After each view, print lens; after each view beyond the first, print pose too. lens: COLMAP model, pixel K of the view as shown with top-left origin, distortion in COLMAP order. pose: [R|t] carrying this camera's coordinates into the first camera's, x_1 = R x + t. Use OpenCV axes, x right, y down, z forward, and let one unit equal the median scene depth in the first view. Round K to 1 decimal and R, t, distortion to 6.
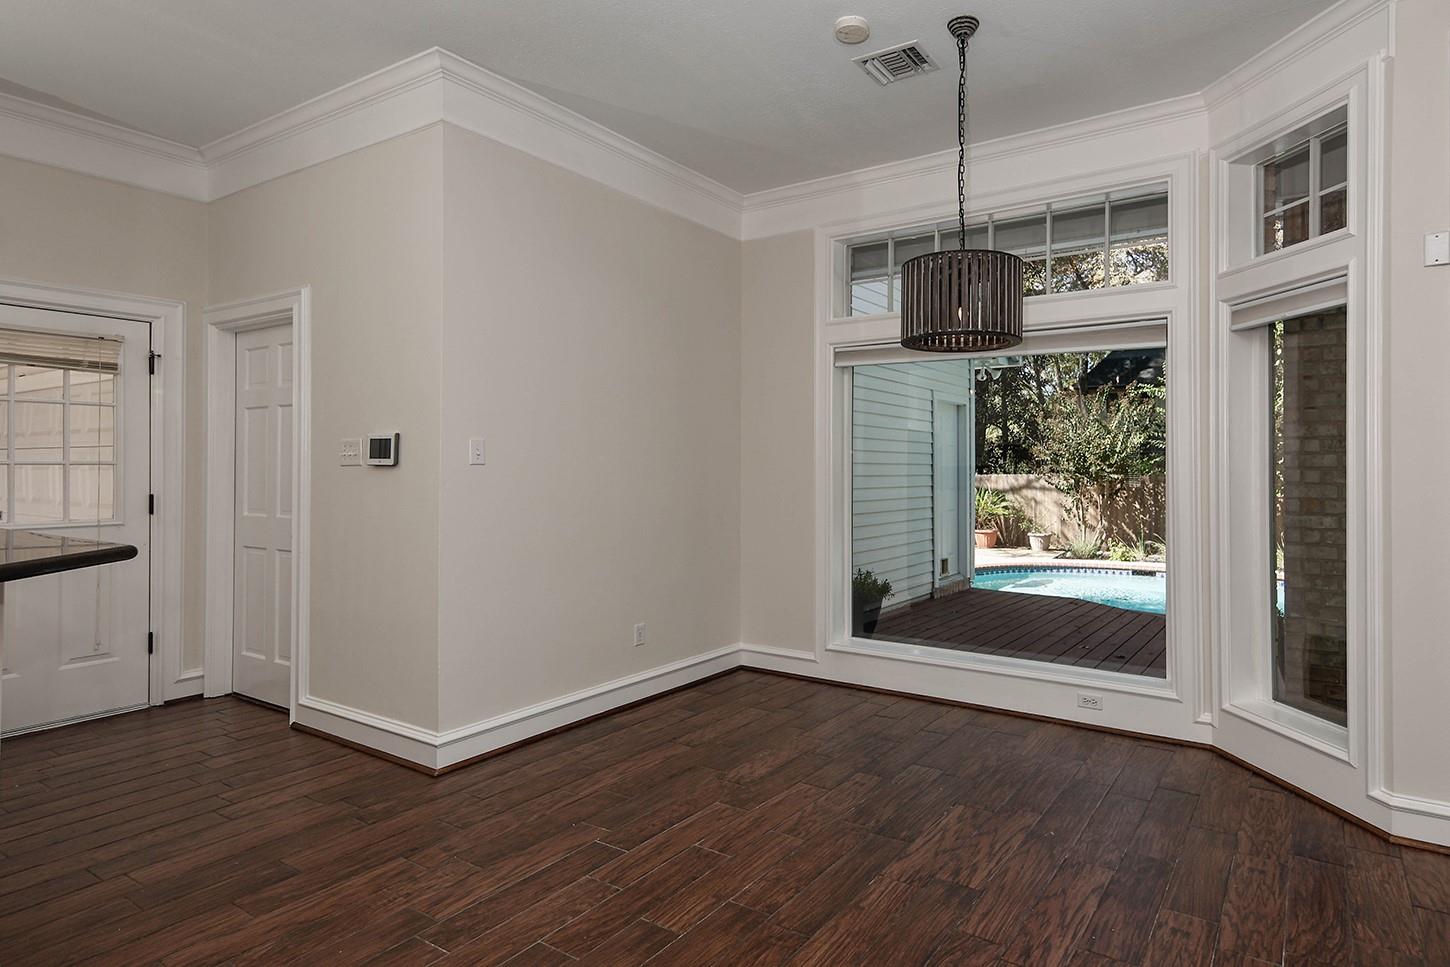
lens RADIAL K [[845.2, 0, 727.2], [0, 845.2, 455.3], [0, 0, 1]] dist [-0.001565, 0.000039]
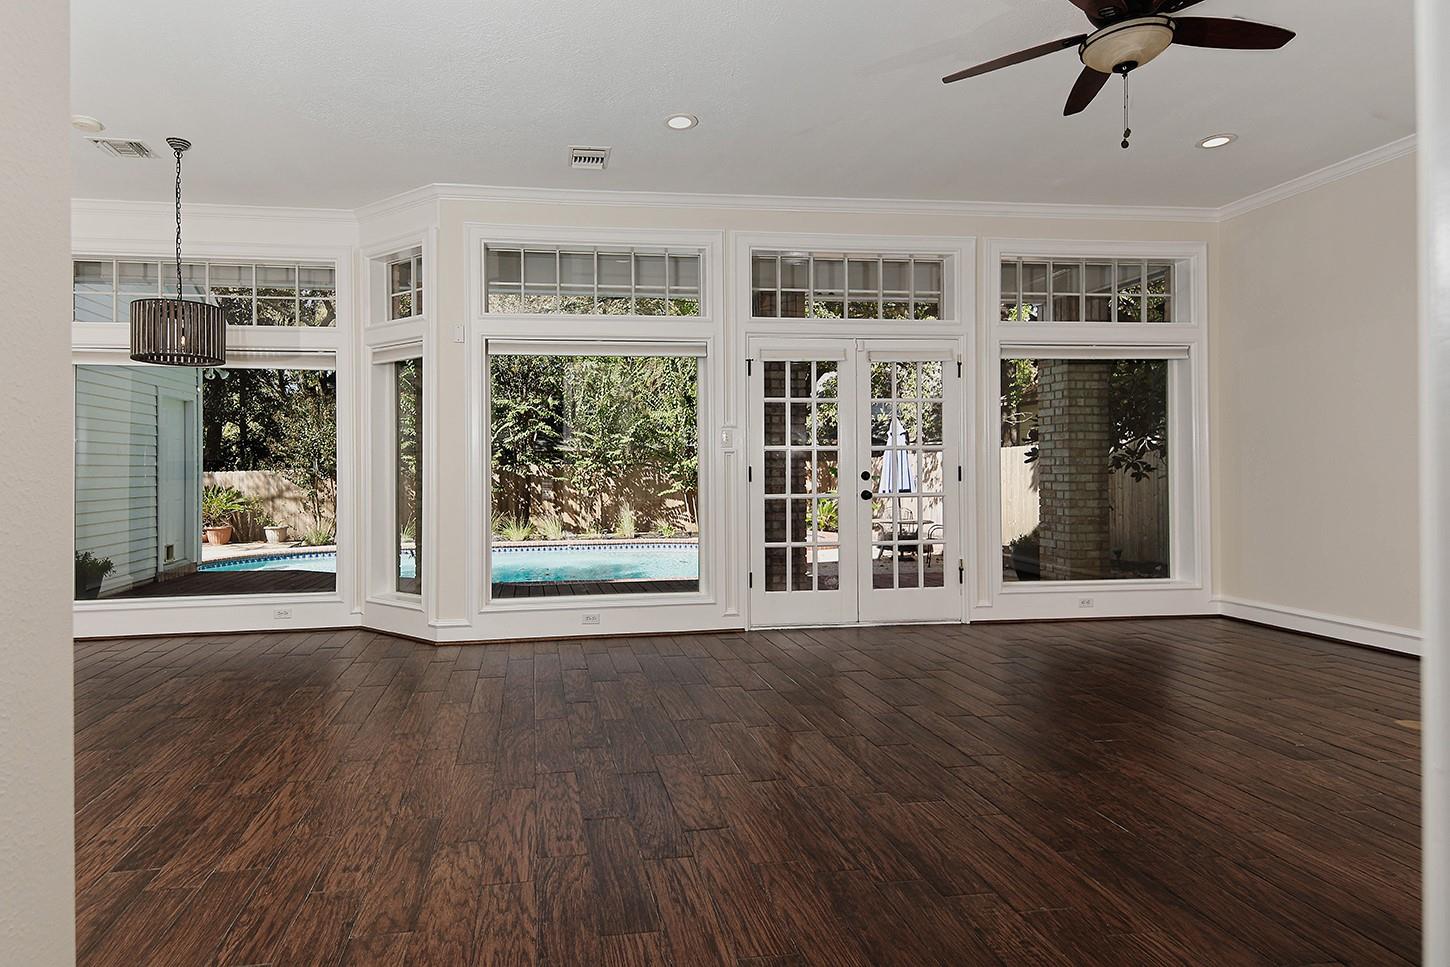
lens RADIAL K [[932.8, 0, 725.0], [0, 932.8, 458.2], [0, 0, 1]] dist [0.066263, -0.050922]
pose [[0.713435, 0.001628, 0.700720, -0.083020], [-0.000190, 0.999998, -0.002129, 0.016163], [-0.700722, 0.001386, 0.713433, -0.349990]]
